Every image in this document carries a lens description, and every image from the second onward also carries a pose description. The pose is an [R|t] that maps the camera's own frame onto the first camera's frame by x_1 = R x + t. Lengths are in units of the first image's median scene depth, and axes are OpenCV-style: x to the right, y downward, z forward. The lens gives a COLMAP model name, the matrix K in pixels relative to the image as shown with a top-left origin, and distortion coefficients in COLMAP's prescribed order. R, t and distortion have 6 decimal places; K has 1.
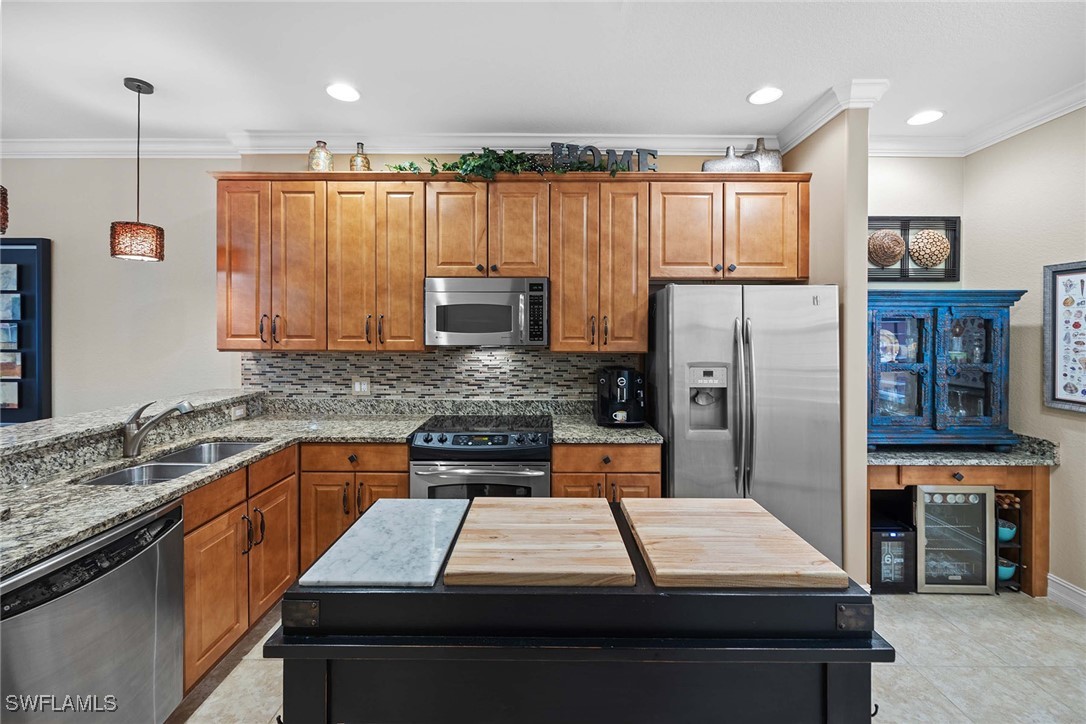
lens RADIAL K [[443.6, 0, 543.1], [0, 443.6, 332.0], [0, 0, 1]] dist [-0.003050, -0.000183]
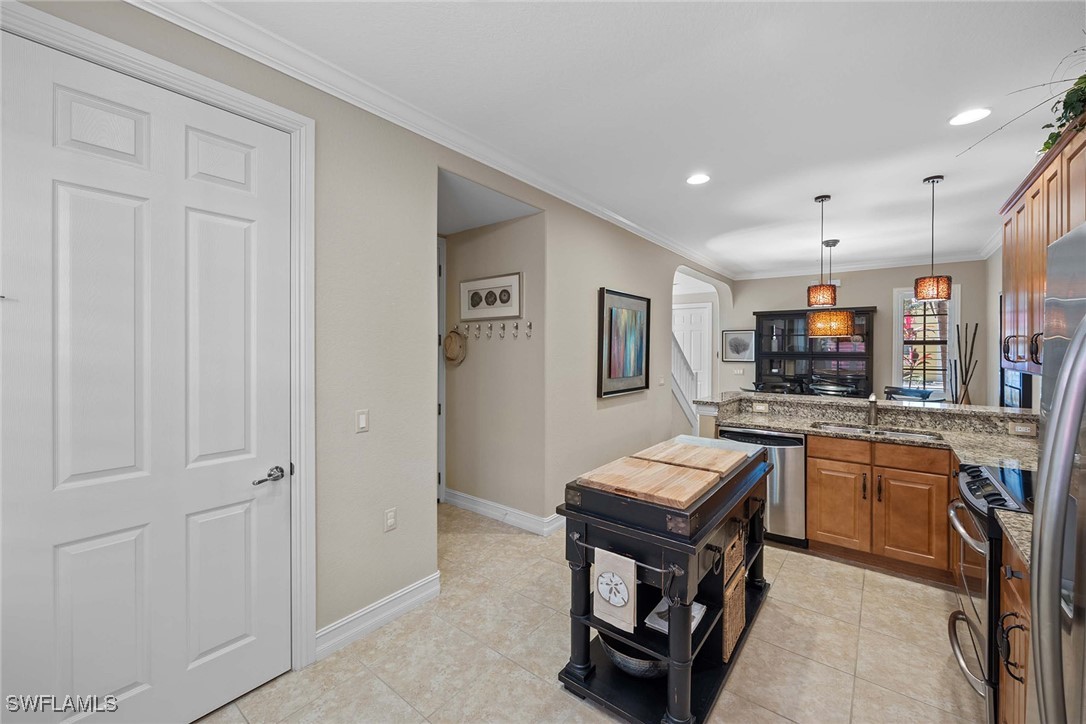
lens RADIAL K [[433.7, 0, 542.8], [0, 433.7, 351.4], [0, 0, 1]] dist [-0.000525, 0.000017]
pose [[-0.618405, -0.002152, -0.785856, 0.838936], [-0.009223, 0.999947, 0.004520, 0.004019], [0.785805, 0.010043, -0.618393, 0.762131]]
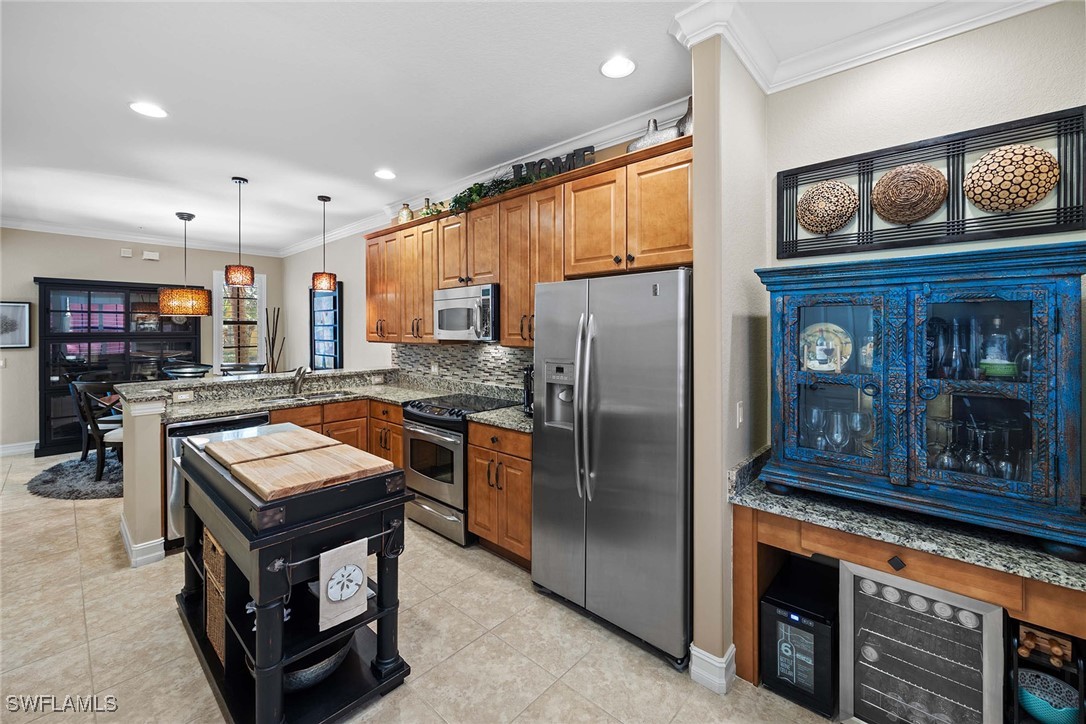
lens RADIAL K [[443.6, 0, 543.1], [0, 443.6, 332.0], [0, 0, 1]] dist [-0.003050, -0.000183]
pose [[0.741521, -0.001819, -0.670927, 0.889714], [0.002759, 0.999996, 0.000338, 0.006609], [0.670924, -0.002102, 0.741523, 0.200786]]
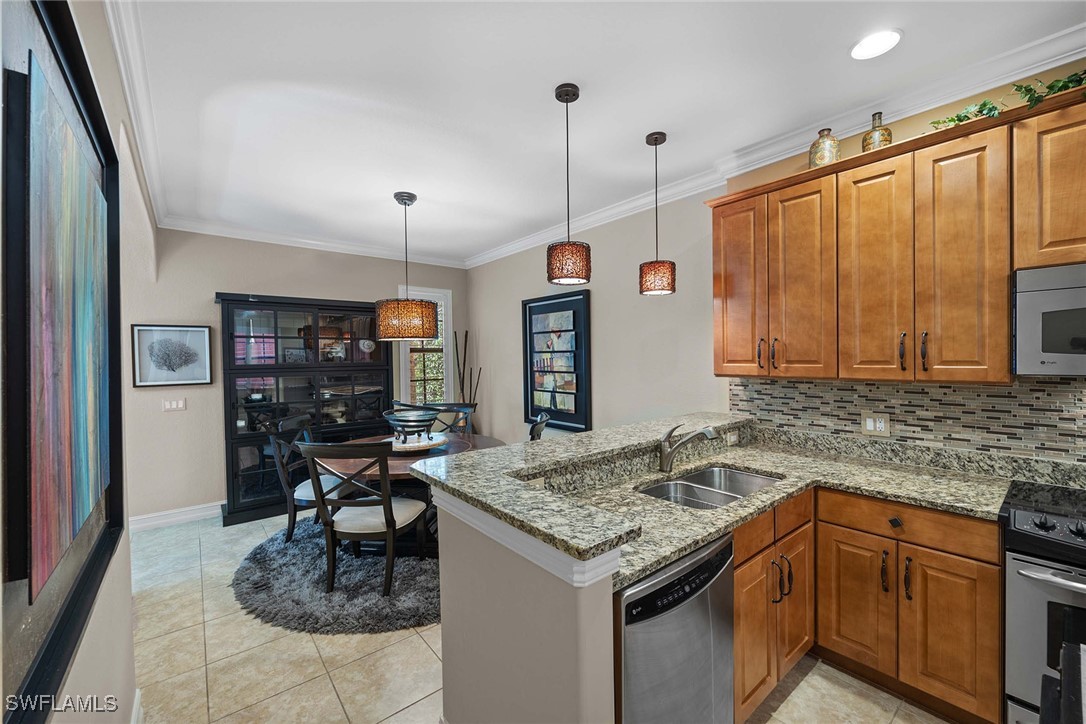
lens RADIAL K [[433.8, 0, 545.4], [0, 433.8, 365.5], [0, 0, 1]] dist [-0.005232, 0.000074]
pose [[0.637781, 0.003880, -0.770208, -0.213759], [0.013200, 0.999785, 0.015968, -0.002645], [0.770105, -0.020351, 0.637593, 0.062458]]
